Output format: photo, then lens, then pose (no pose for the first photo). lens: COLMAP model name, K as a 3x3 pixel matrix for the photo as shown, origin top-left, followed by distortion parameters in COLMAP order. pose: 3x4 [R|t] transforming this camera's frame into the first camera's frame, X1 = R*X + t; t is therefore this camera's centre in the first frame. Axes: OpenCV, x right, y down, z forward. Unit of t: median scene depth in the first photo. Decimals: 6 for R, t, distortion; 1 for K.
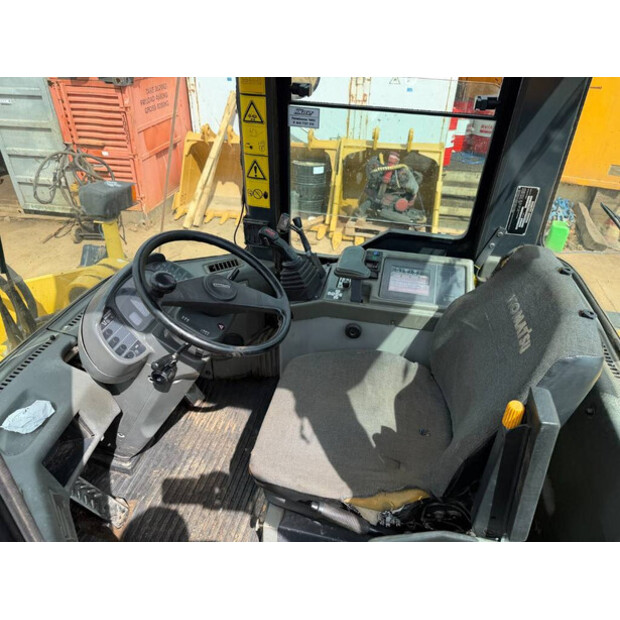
lens RADIAL K [[435.1, 0, 306.7], [0, 435.1, 314.9], [0, 0, 1]] dist [0.034254, -0.044983]
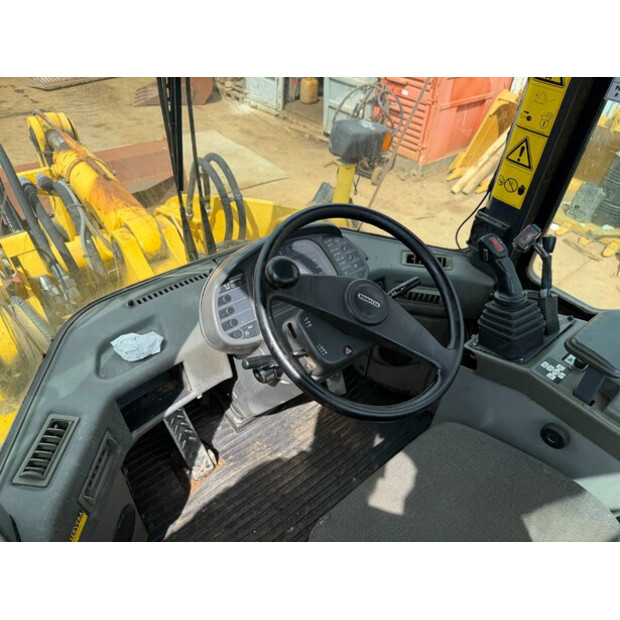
lens RADIAL K [[435.1, 0, 311.5], [0, 435.1, 308.6], [0, 0, 1]] dist [0.034254, -0.044983]
pose [[0.788500, 0.420442, -0.448884, 0.033745], [-0.384057, 0.906654, 0.174580, -0.100465], [0.480383, 0.034741, 0.876370, 0.244578]]
